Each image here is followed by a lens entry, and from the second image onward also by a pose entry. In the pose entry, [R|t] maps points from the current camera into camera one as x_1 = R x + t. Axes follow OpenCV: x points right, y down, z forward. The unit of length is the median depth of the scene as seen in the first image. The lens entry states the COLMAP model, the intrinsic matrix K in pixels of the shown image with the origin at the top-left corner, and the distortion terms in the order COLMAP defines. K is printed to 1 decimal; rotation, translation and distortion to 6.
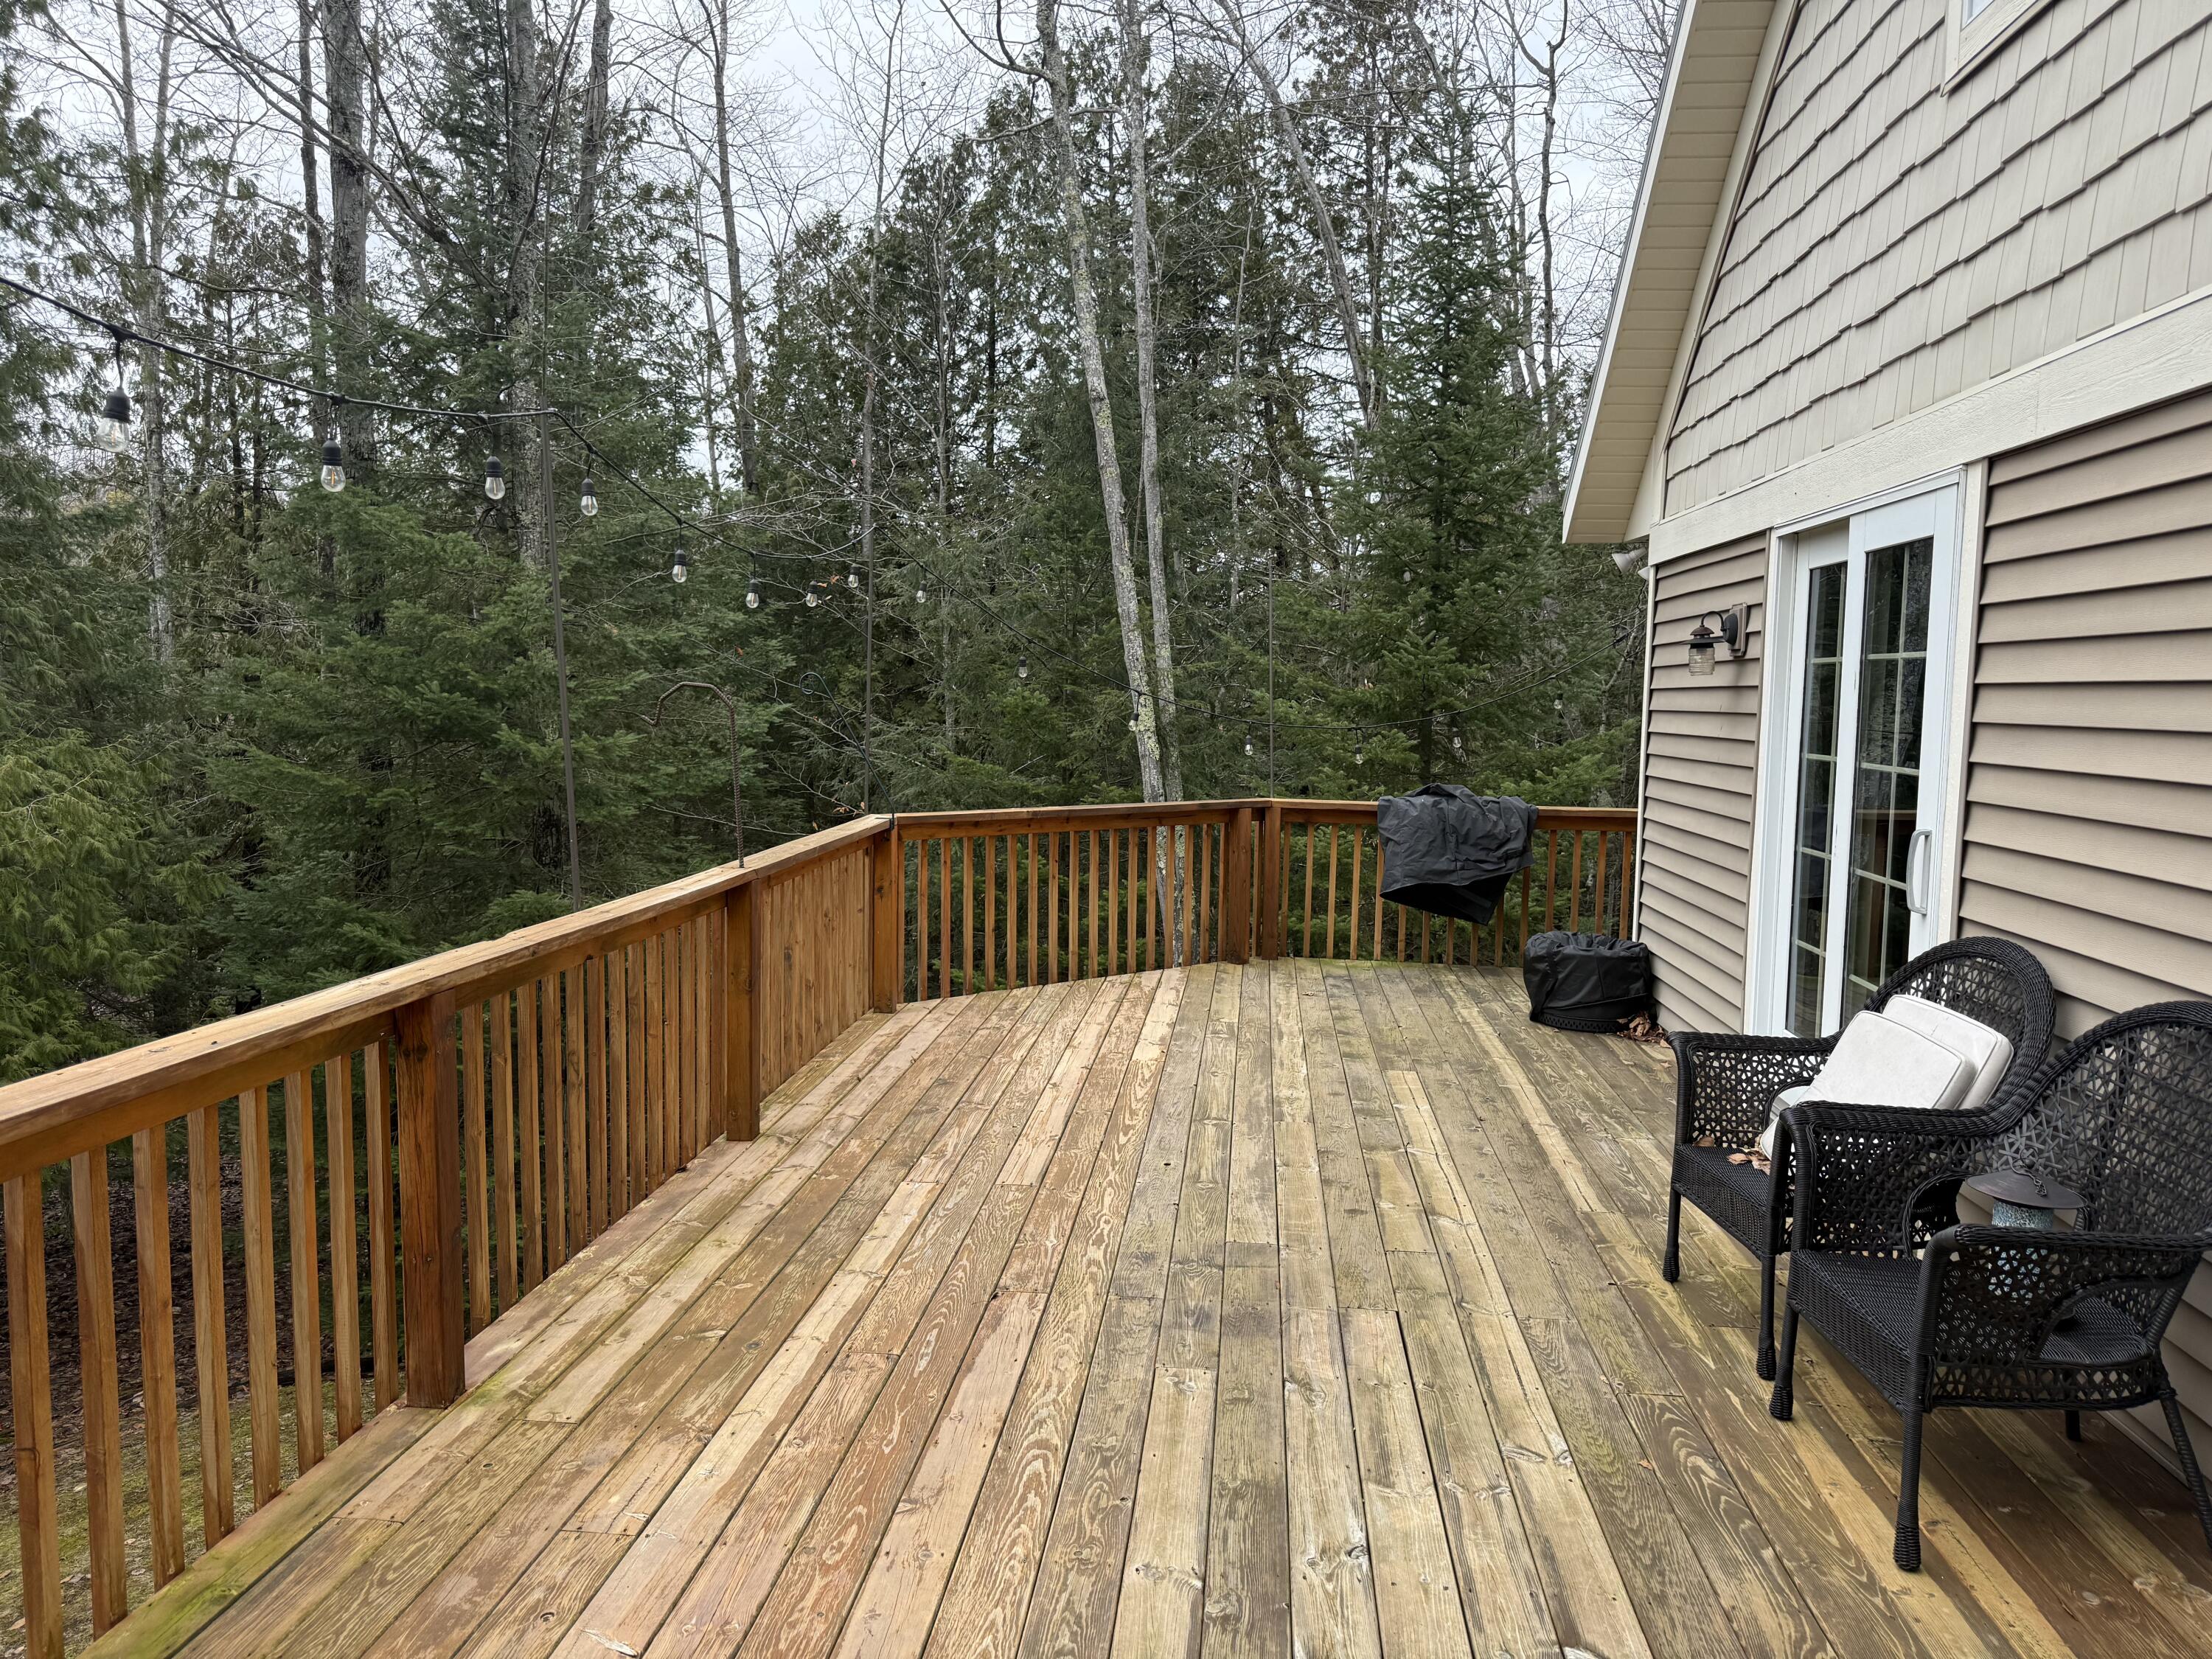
lens RADIAL K [[1555.2, 0, 1101.5], [0, 1555.2, 831.6], [0, 0, 1]] dist [-0.002611, -0.012215]
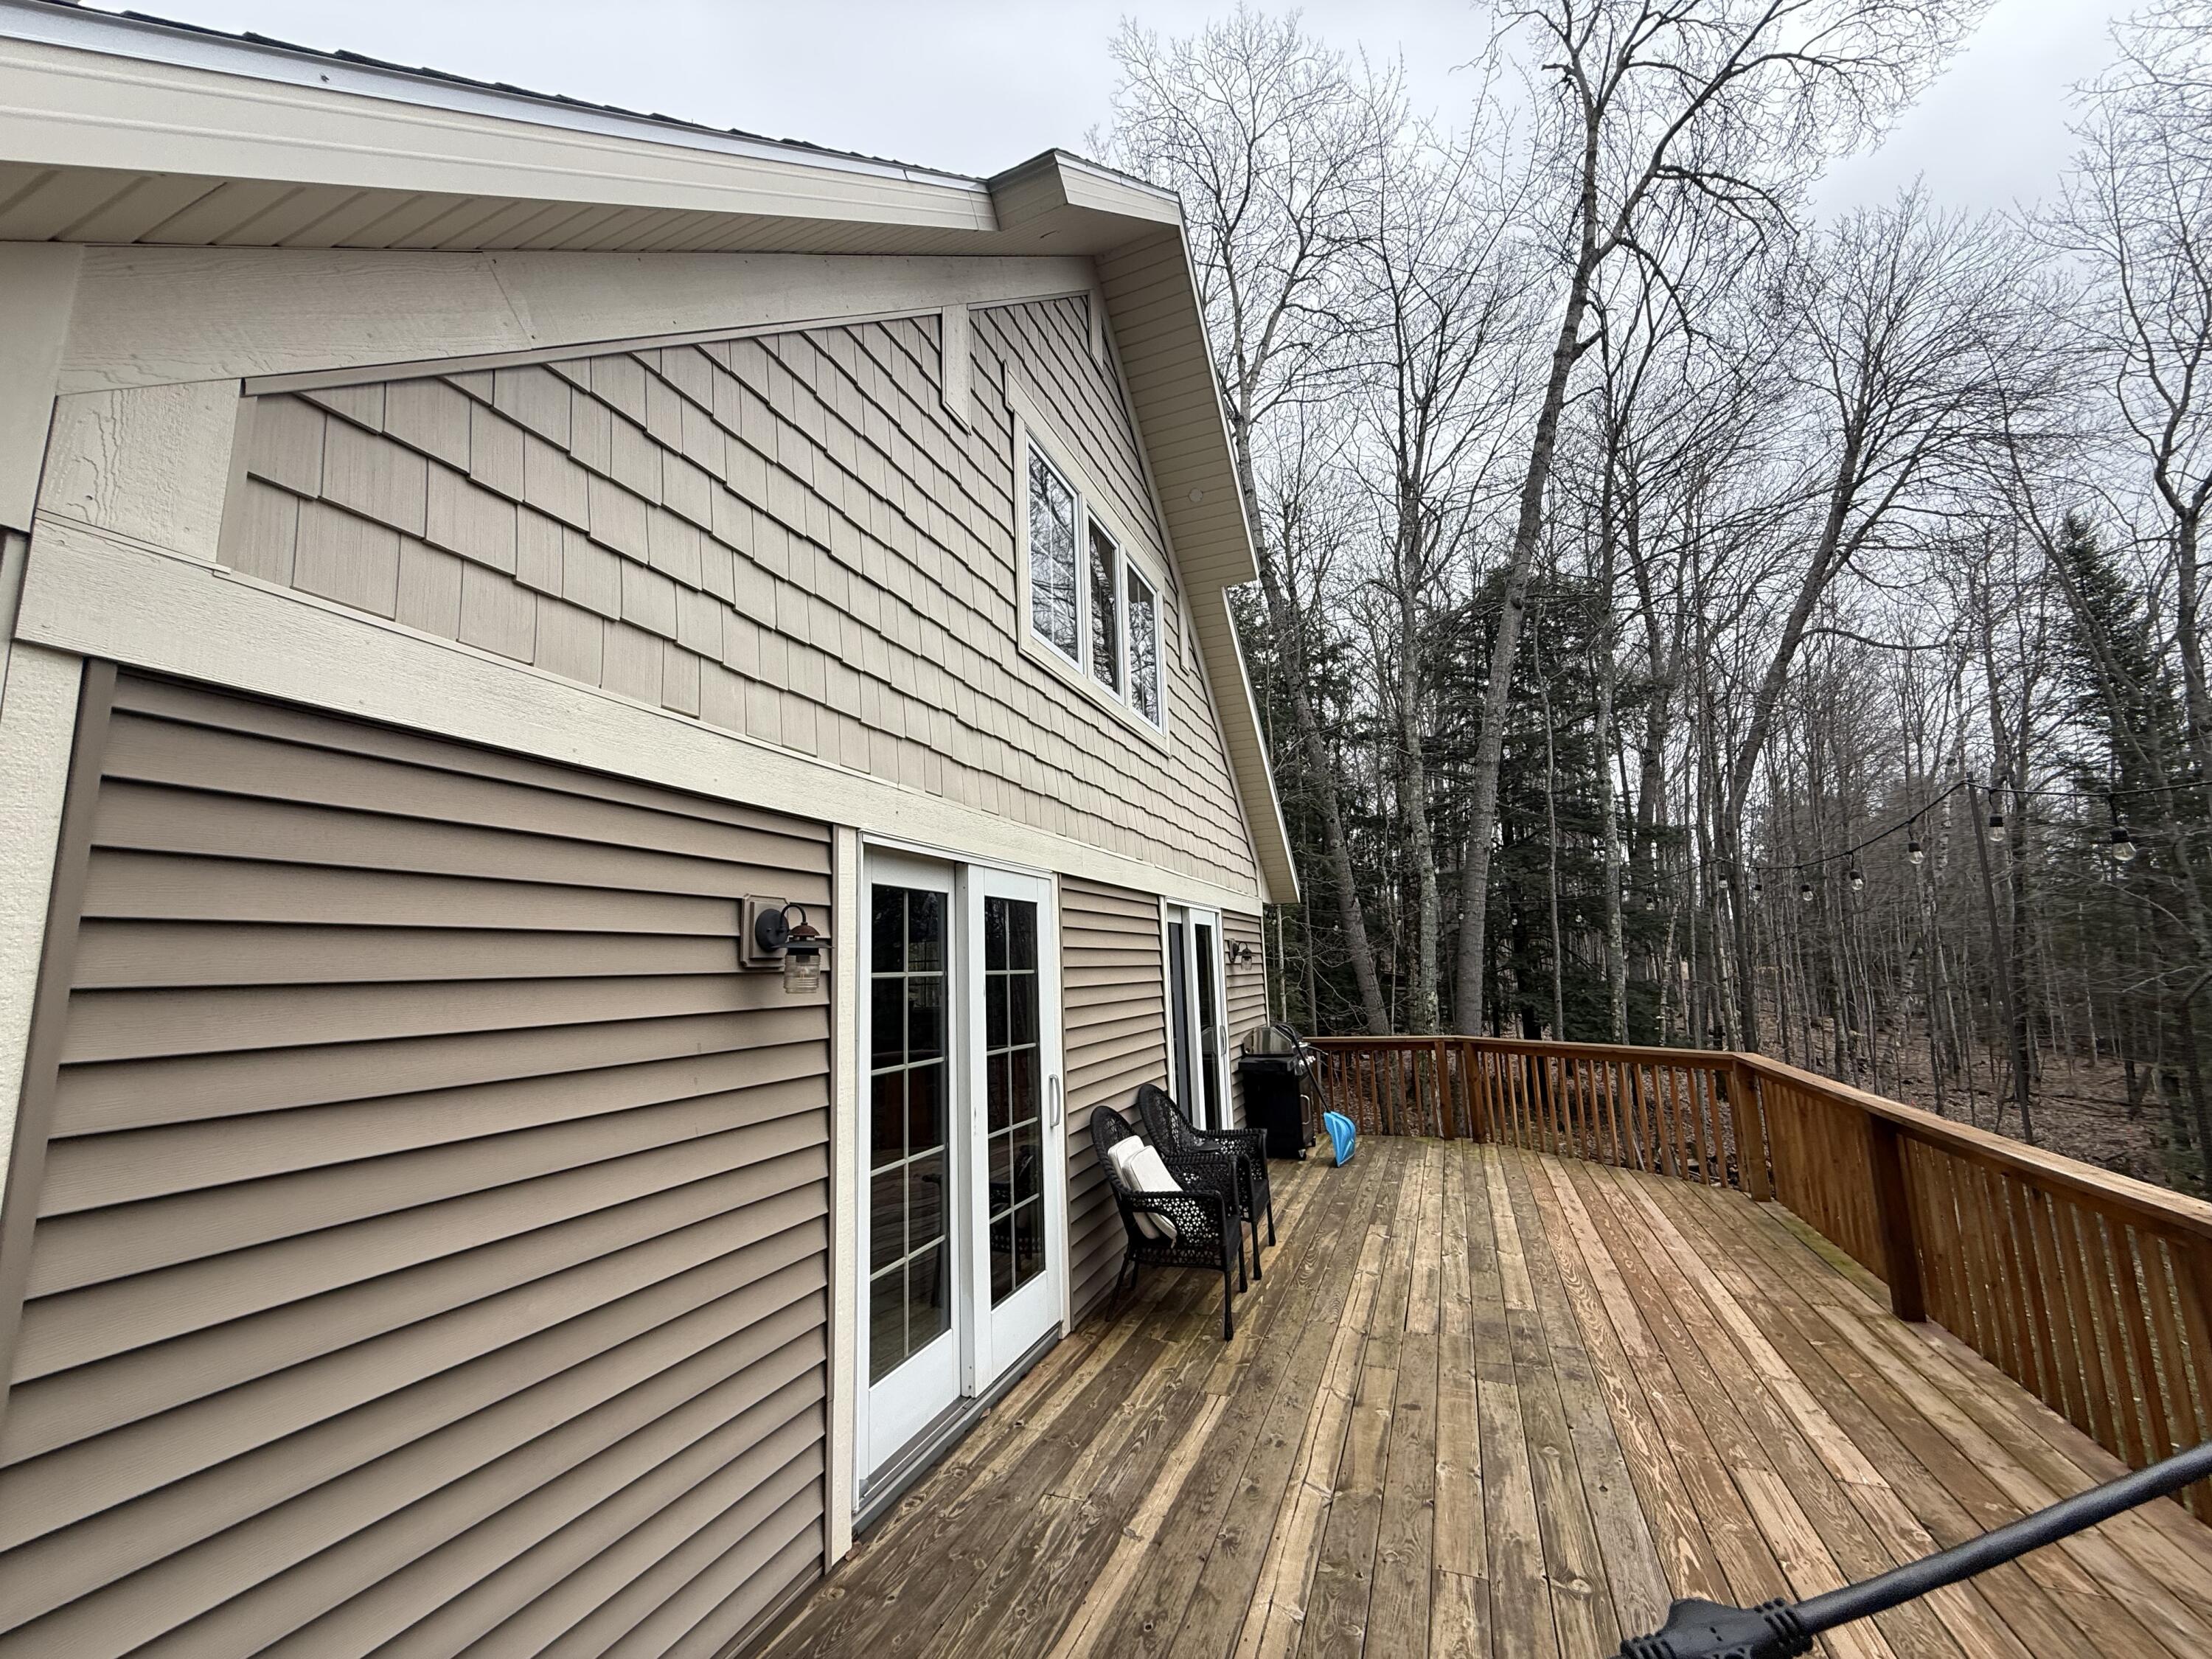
lens RADIAL K [[878.9, 0, 1108.4], [0, 878.9, 827.7], [0, 0, 1]] dist [0.000732, -0.000191]
pose [[-0.964459, 0.067976, 0.255339, 0.221117], [0.050492, 0.995948, -0.074422, -0.215623], [-0.259364, -0.058884, -0.963983, 2.101162]]
